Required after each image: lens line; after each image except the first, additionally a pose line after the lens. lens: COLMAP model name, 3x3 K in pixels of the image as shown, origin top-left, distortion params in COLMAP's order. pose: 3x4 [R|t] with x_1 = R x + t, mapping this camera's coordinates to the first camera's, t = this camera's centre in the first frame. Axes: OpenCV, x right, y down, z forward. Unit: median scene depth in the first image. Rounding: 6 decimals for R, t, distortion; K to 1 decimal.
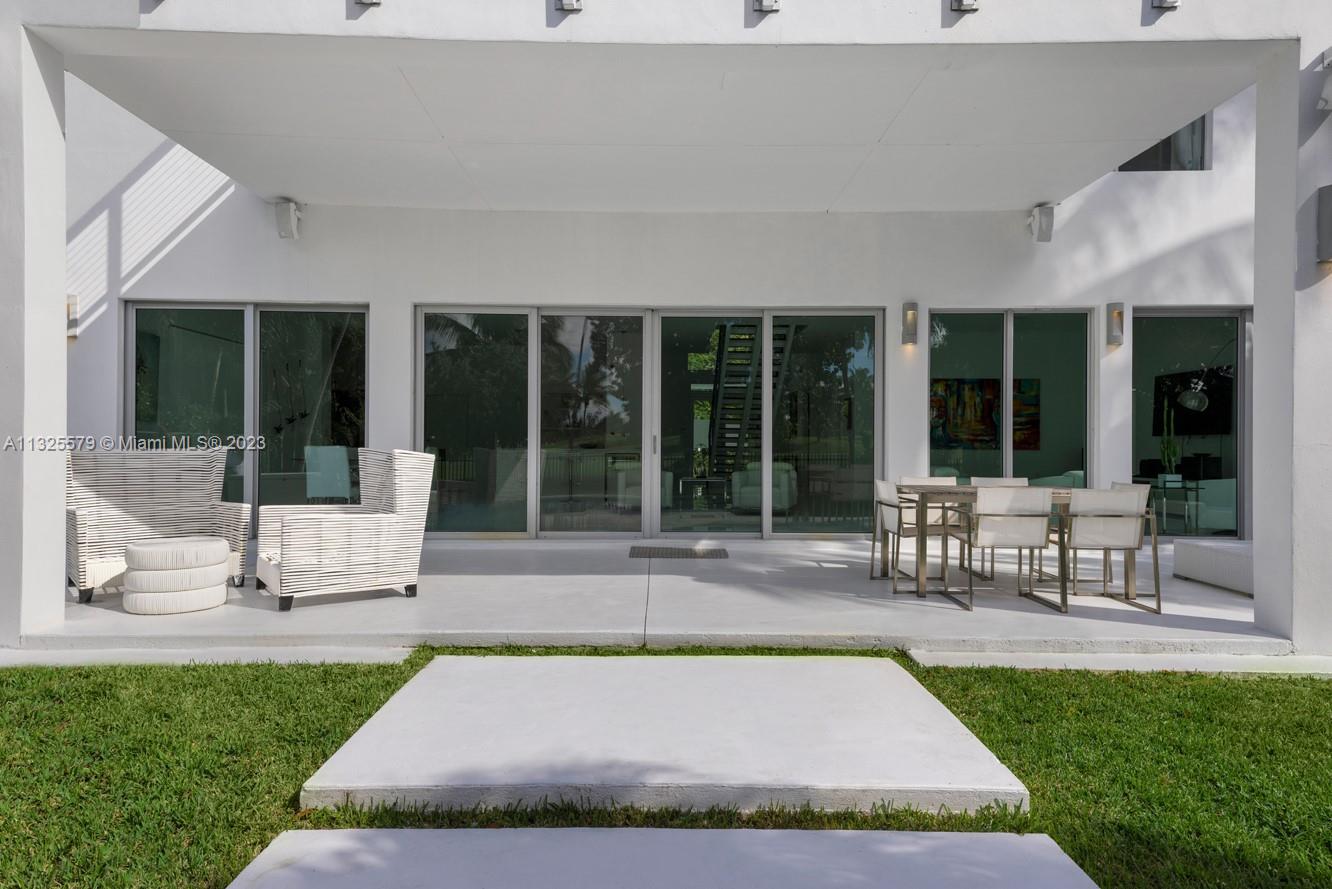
lens RADIAL K [[567.6, 0, 665.2], [0, 567.6, 429.2], [0, 0, 1]] dist [0.002001, 0.000147]
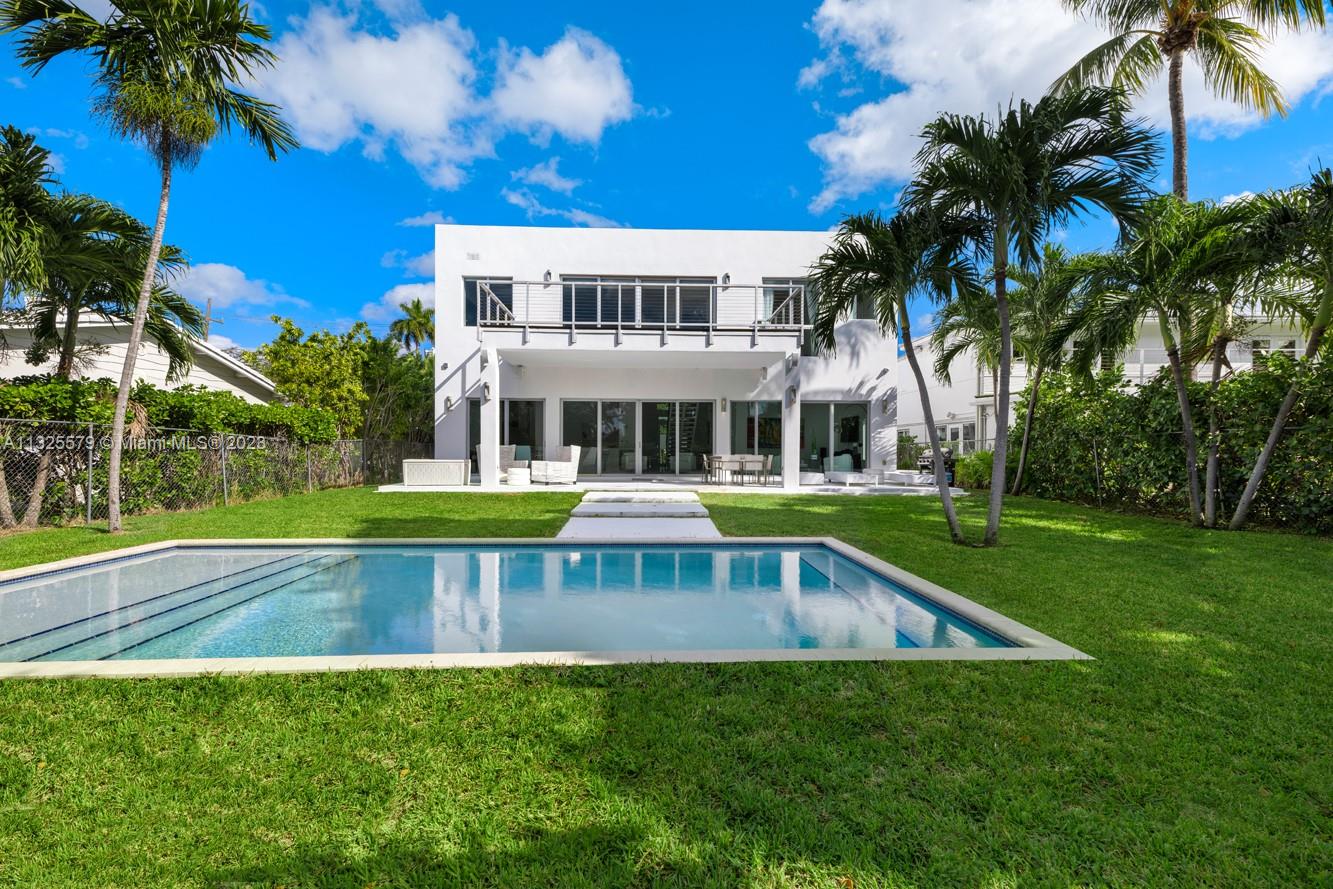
lens RADIAL K [[638.9, 0, 675.5], [0, 638.9, 436.4], [0, 0, 1]] dist [0.001660, 0.000376]
pose [[0.999596, 0.000590, 0.028410, 0.073895], [-0.000451, 0.999988, -0.004901, -0.001801], [-0.028413, 0.004886, 0.999584, -2.401989]]
